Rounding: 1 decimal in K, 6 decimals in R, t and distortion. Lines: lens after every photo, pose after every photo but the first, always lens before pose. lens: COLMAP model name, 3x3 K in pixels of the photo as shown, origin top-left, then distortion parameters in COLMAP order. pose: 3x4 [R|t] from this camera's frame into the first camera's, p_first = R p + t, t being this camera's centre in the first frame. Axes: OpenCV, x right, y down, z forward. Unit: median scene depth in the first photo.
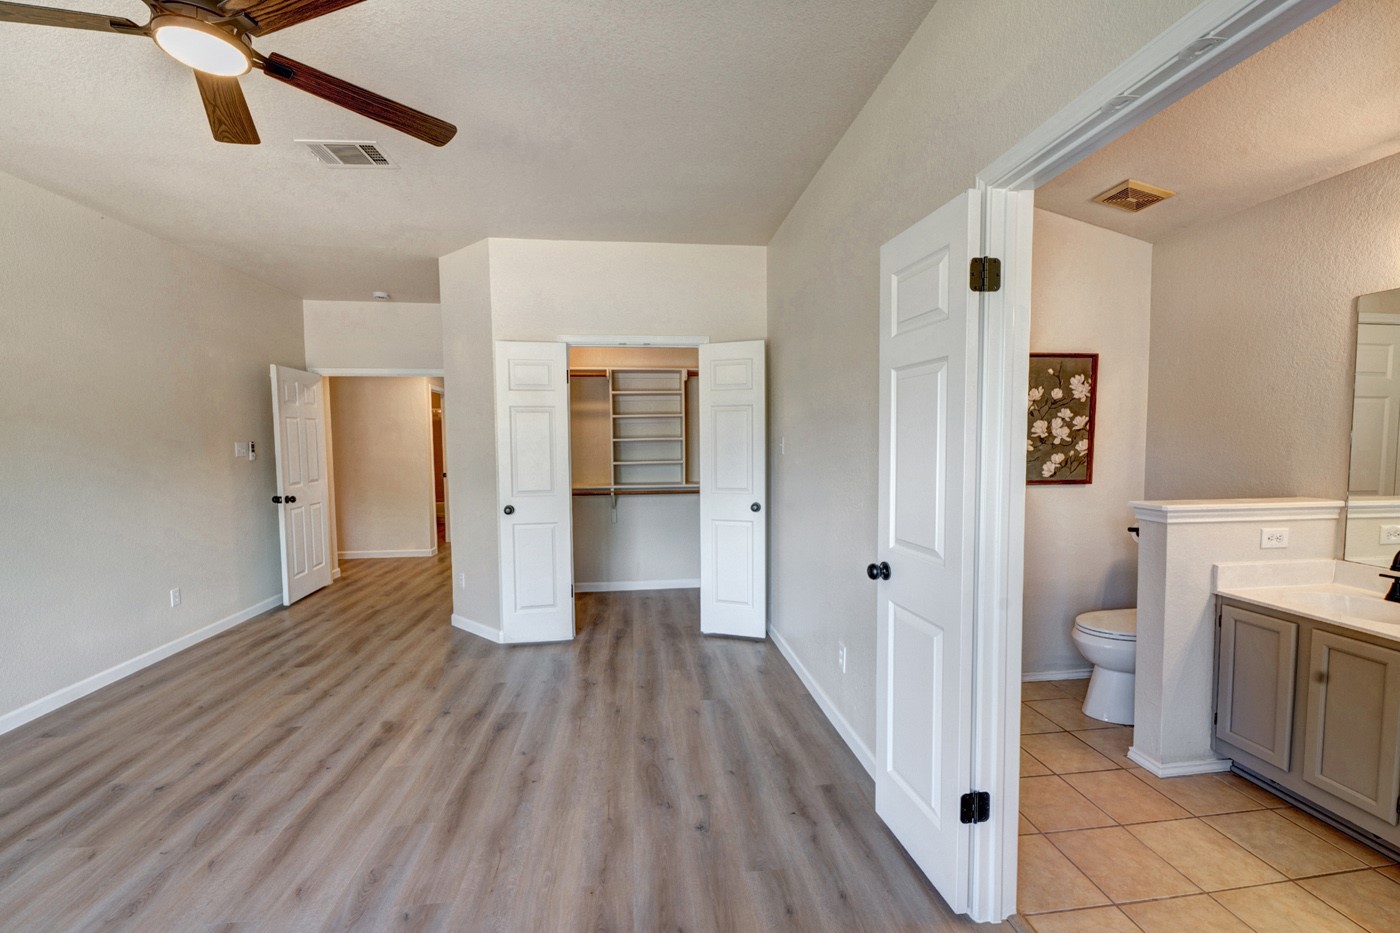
lens RADIAL K [[579.6, 0, 676.3], [0, 579.6, 469.9], [0, 0, 1]] dist [0.011143, -0.007253]
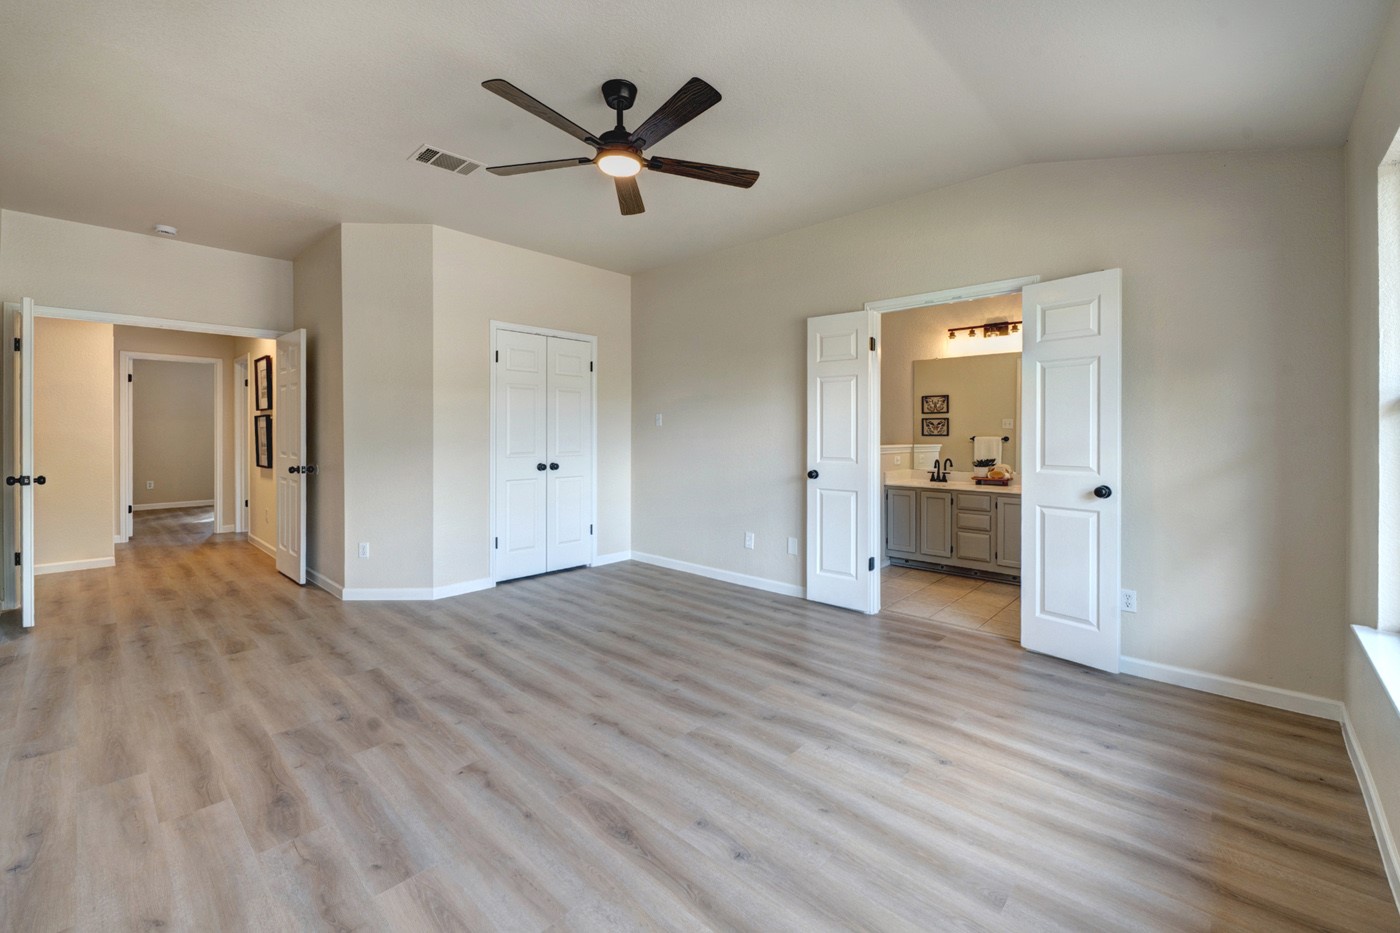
lens RADIAL K [[579.6, 0, 696.7], [0, 579.6, 433.5], [0, 0, 1]] dist [0.011143, -0.007253]
pose [[0.762057, 0.009945, 0.647433, -1.079051], [0.028818, 0.998370, -0.049257, 0.100480], [-0.646868, 0.056194, 0.760529, -0.251127]]
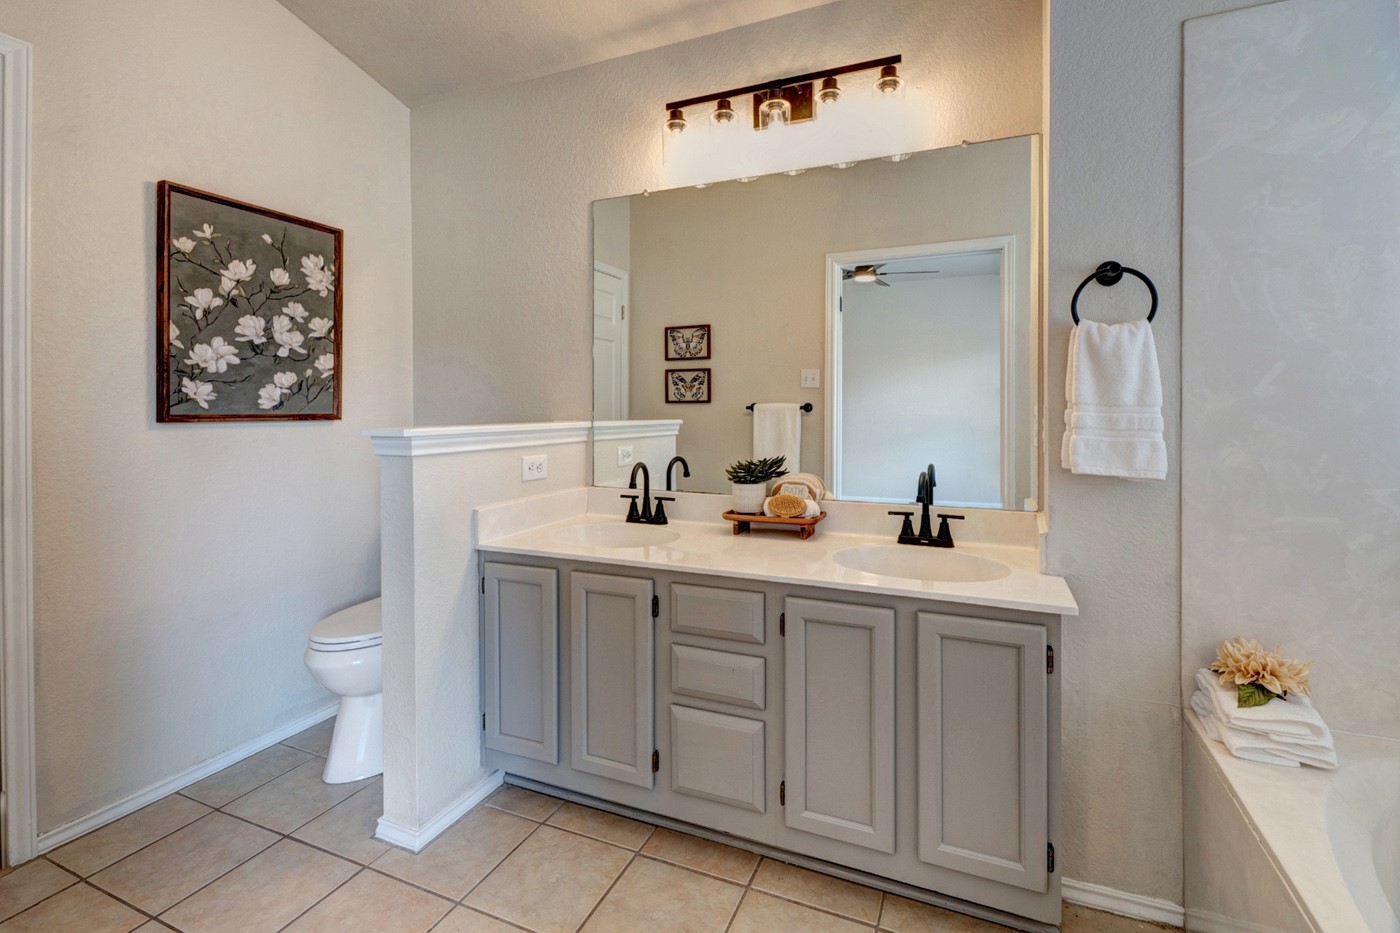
lens RADIAL K [[639.0, 0, 721.1], [0, 639.0, 404.9], [0, 0, 1]] dist [0.002044, -0.000245]
pose [[0.488040, 0.009724, 0.872767, 0.366899], [0.048986, 0.998057, -0.038513, 0.075918], [-0.871445, 0.061549, 0.486616, 0.326024]]
